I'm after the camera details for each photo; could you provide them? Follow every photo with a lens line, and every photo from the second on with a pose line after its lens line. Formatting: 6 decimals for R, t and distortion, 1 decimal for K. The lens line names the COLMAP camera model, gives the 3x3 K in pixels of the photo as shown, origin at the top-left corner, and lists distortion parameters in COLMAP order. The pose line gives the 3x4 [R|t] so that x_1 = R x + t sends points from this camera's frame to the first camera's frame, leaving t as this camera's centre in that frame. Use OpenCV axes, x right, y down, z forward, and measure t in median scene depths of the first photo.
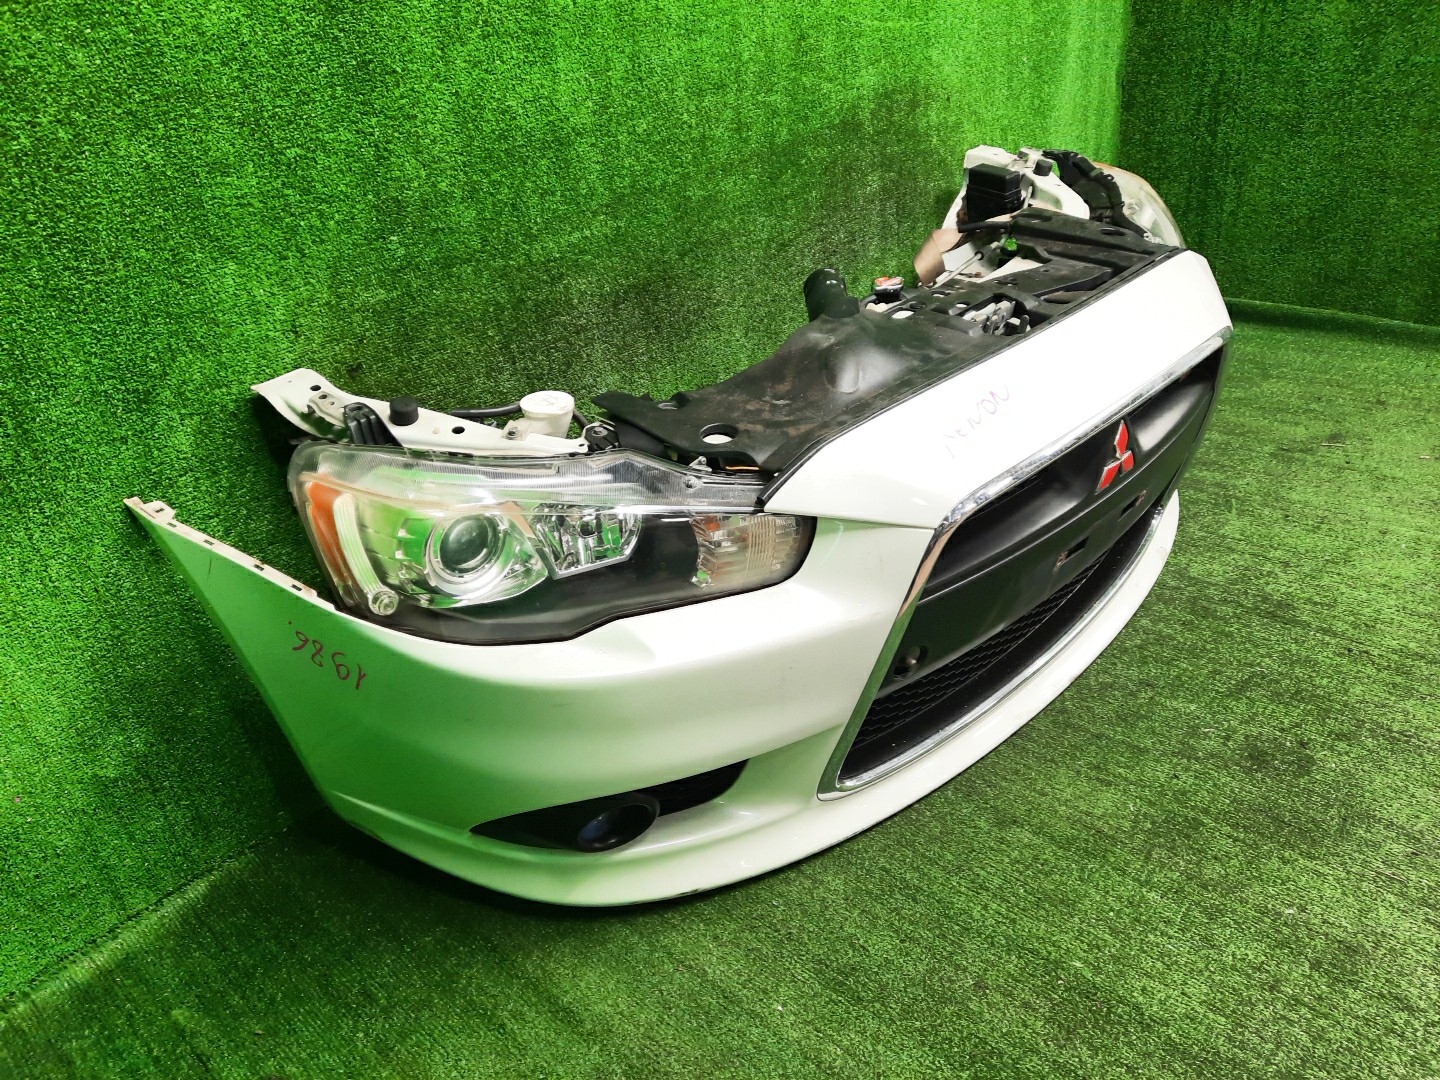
lens RADIAL K [[1033.6, 0, 720.0], [0, 1033.6, 540.0], [0, 0, 1]] dist [0.046429, -0.049527]
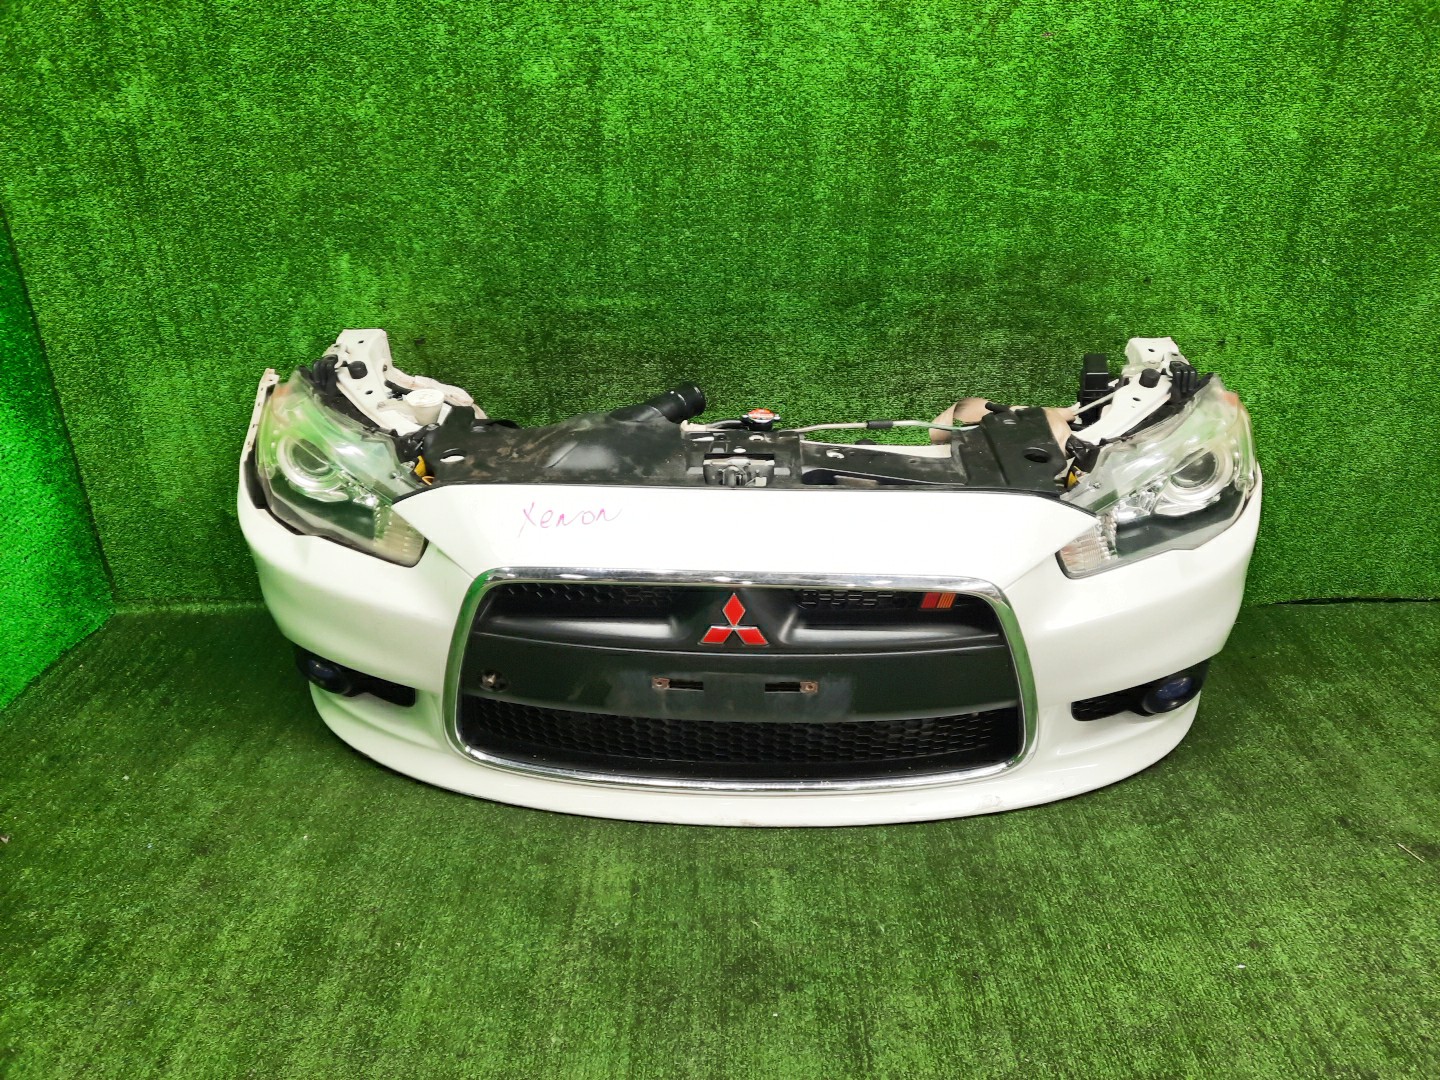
lens RADIAL K [[1035.9, 0, 720.0], [0, 1035.9, 540.0], [0, 0, 1]] dist [0.060181, -0.053426]
pose [[0.672129, 0.410041, -0.616530, 0.966191], [-0.417262, 0.897610, 0.142090, -0.295355], [0.611666, 0.161751, 0.774404, 0.142294]]
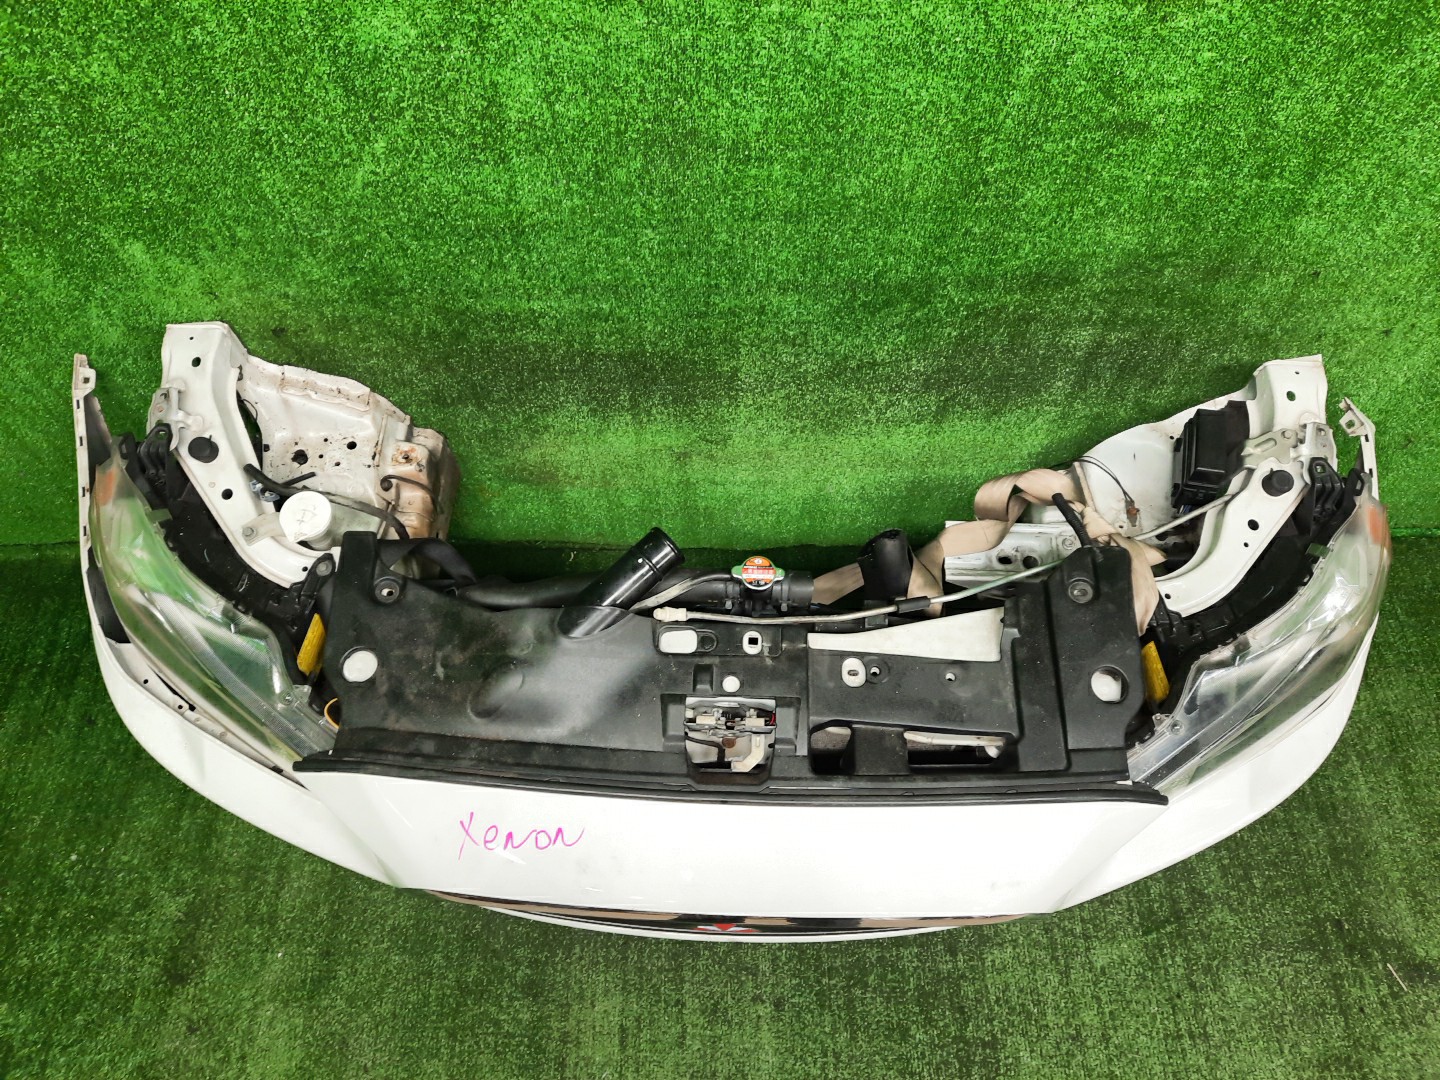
lens RADIAL K [[1035.9, 0, 720.0], [0, 1035.9, 540.0], [0, 0, 1]] dist [0.060181, -0.053426]
pose [[0.685388, 0.674400, -0.274642, 0.392825], [-0.422577, 0.675528, 0.604228, -0.844291], [0.593019, -0.298073, 0.747984, 0.389951]]
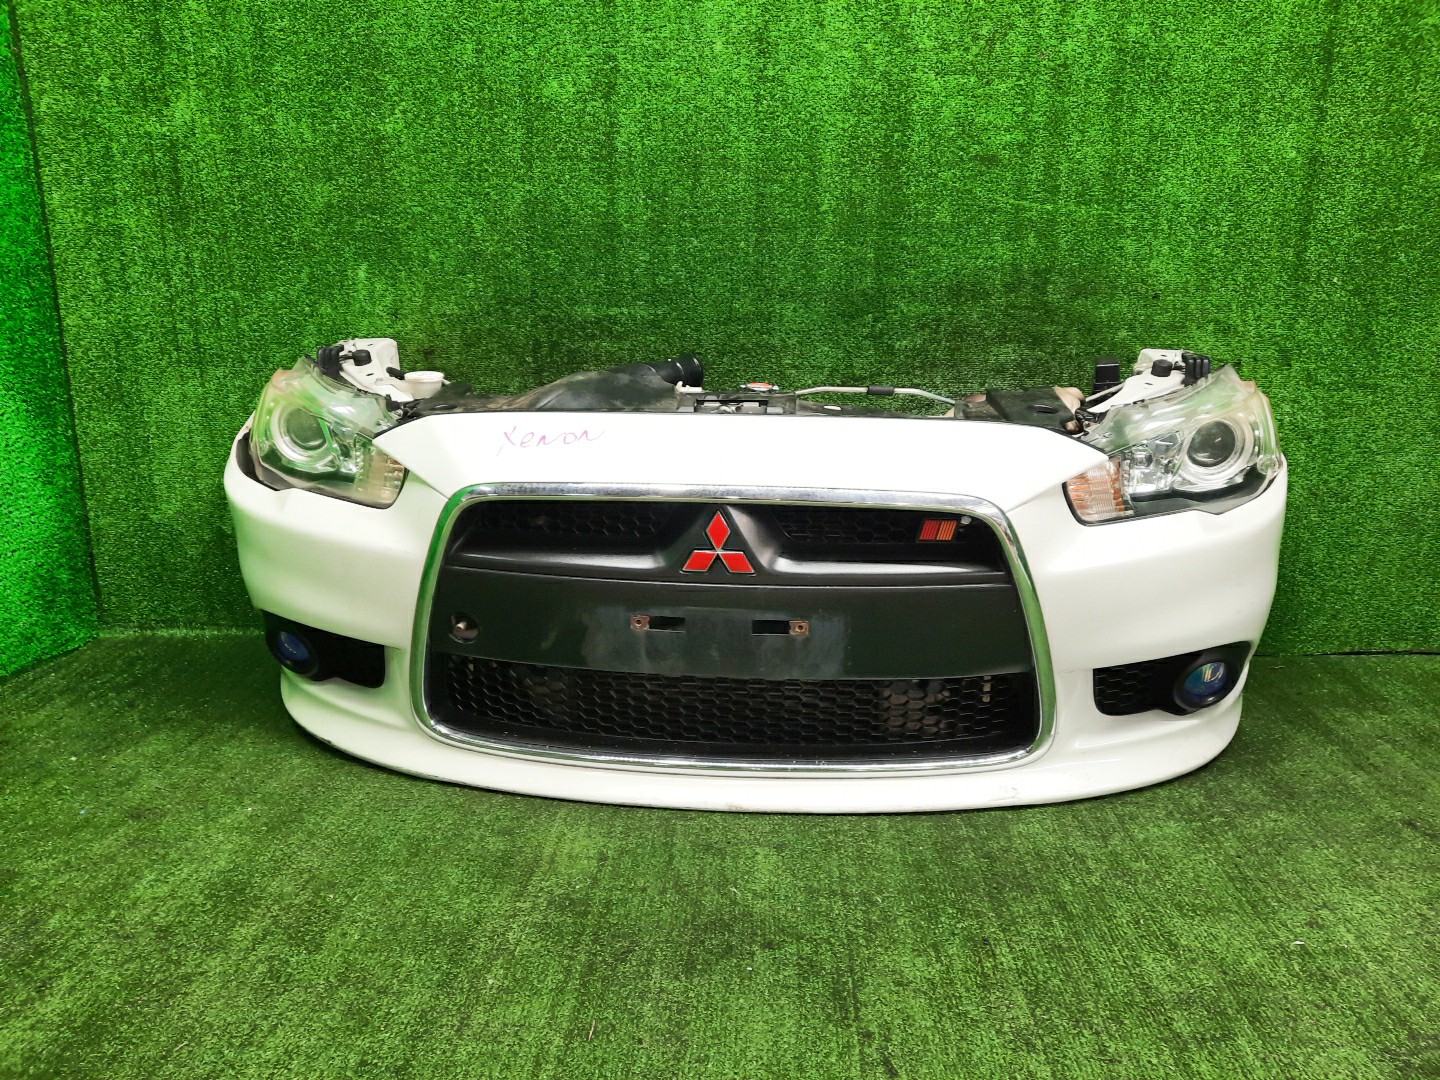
lens RADIAL K [[1046.9, 0, 720.0], [0, 1046.9, 540.0], [0, 0, 1]] dist [0.056638, -0.057858]
pose [[0.639774, 0.286747, -0.713067, 1.069705], [-0.437659, 0.898595, -0.031320, -0.054911], [0.631778, 0.332118, 0.700395, 0.277997]]
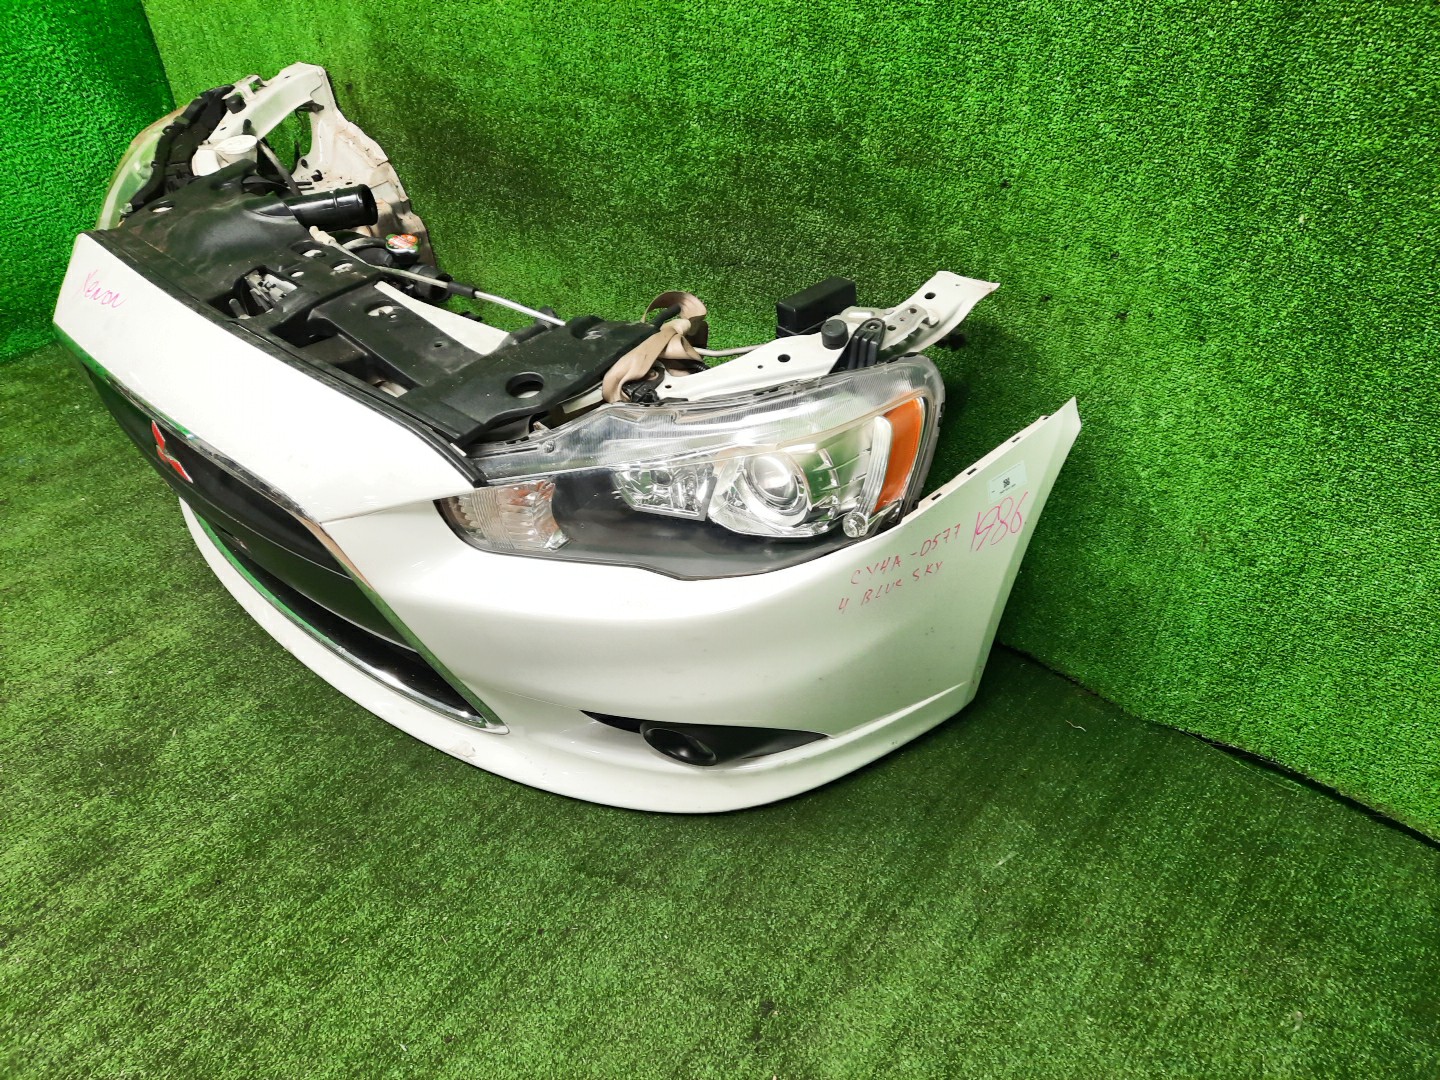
lens RADIAL K [[1035.9, 0, 720.0], [0, 1035.9, 540.0], [0, 0, 1]] dist [0.060181, -0.053426]
pose [[0.060855, 0.696224, -0.715240, 1.179323], [-0.480725, 0.648431, 0.590289, -0.866299], [0.874757, 0.307912, 0.374153, 1.078524]]
